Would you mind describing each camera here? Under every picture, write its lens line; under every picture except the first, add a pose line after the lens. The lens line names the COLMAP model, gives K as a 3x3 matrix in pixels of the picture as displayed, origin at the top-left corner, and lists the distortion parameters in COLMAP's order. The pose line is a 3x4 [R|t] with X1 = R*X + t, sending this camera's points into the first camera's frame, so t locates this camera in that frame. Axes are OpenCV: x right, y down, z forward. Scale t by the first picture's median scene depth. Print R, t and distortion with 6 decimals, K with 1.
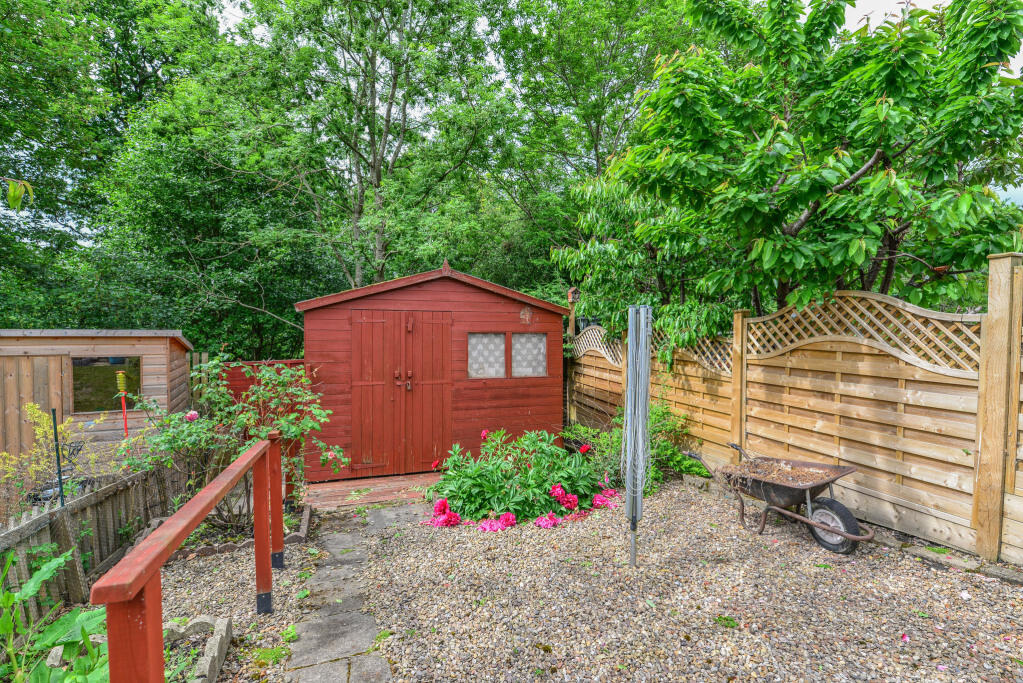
lens RADIAL K [[459.9, 0, 511.5], [0, 459.9, 341.5], [0, 0, 1]] dist [0.001599, 0.000312]
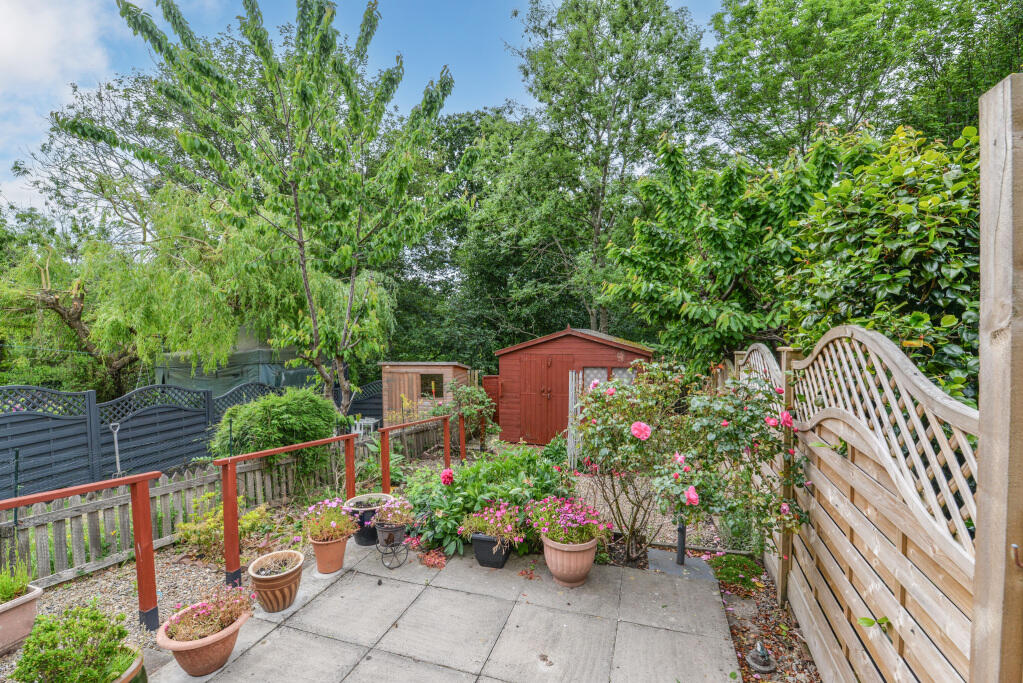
lens RADIAL K [[459.9, 0, 511.5], [0, 459.9, 341.5], [0, 0, 1]] dist [0.001599, 0.000312]
pose [[0.808844, -0.007281, -0.587979, 0.652588], [-0.021301, 0.998904, -0.041672, -0.034980], [0.587638, 0.046230, 0.807802, -0.482999]]
